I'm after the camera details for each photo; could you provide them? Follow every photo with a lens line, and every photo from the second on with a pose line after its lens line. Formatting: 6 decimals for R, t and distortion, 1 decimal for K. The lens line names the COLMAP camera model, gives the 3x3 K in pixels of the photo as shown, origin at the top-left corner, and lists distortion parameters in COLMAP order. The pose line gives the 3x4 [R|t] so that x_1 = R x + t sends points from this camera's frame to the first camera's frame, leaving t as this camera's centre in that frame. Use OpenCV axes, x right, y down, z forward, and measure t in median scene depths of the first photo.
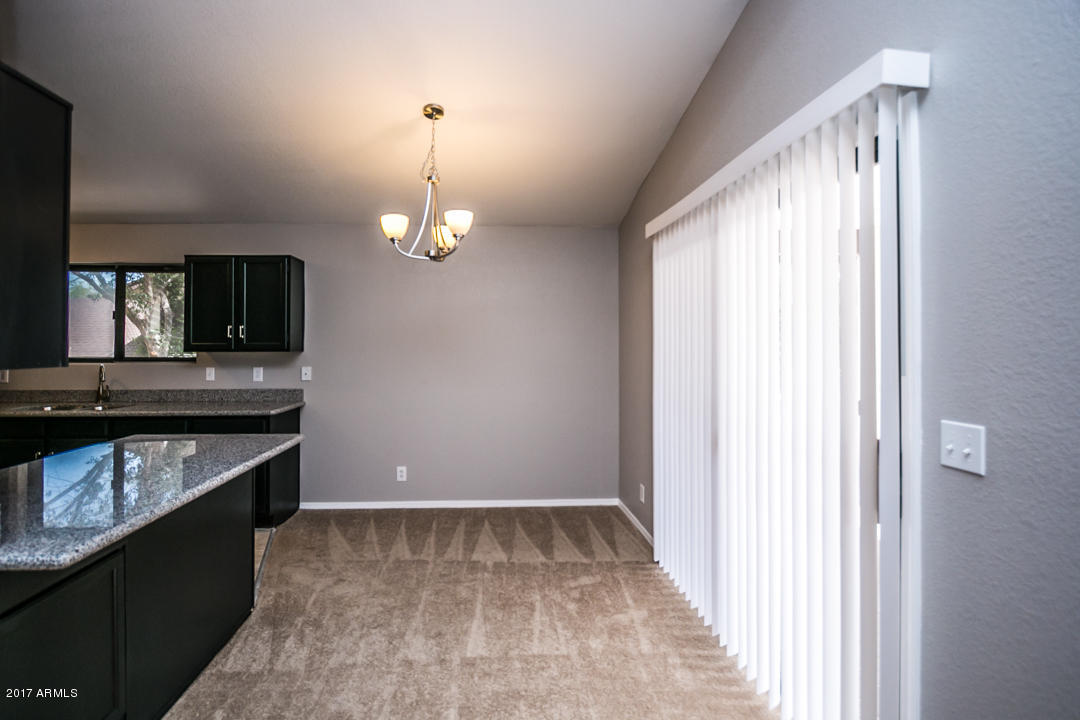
lens RADIAL K [[497.5, 0, 498.4], [0, 497.5, 341.4], [0, 0, 1]] dist [-0.019716, -0.000189]
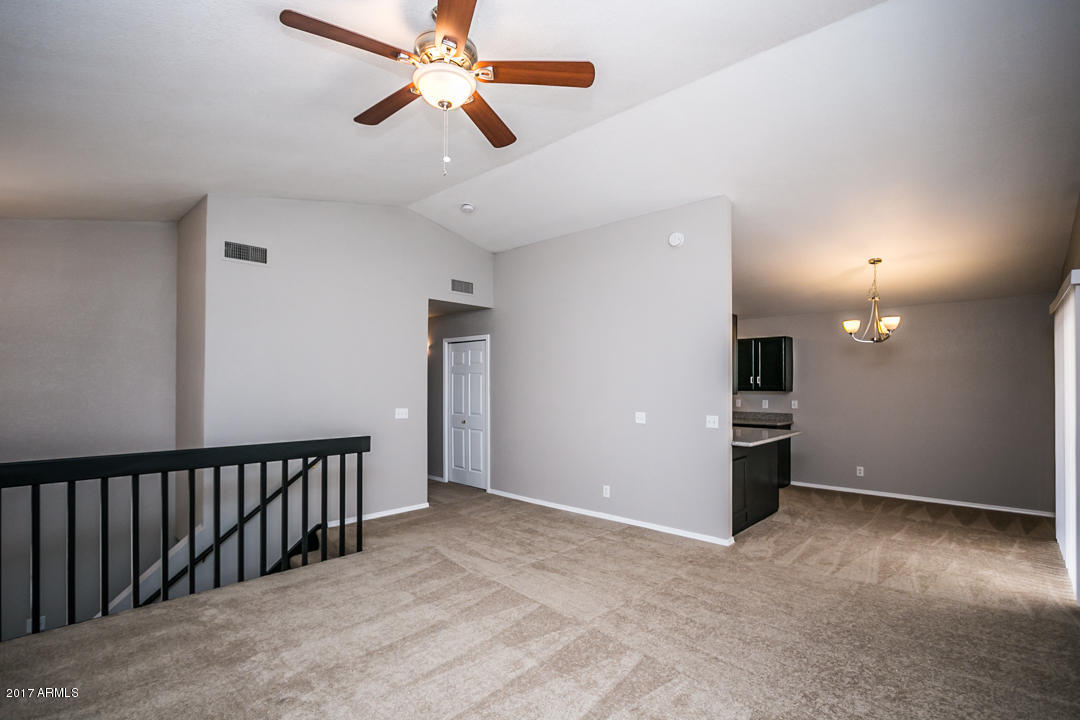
lens RADIAL K [[509.6, 0, 537.8], [0, 509.6, 373.8], [0, 0, 1]] dist [-0.012711, -0.000404]
pose [[0.712494, -0.010330, -0.701602, 0.217846], [0.000434, 0.999898, -0.014281, -0.016011], [0.701678, 0.009871, 0.712426, -0.906688]]
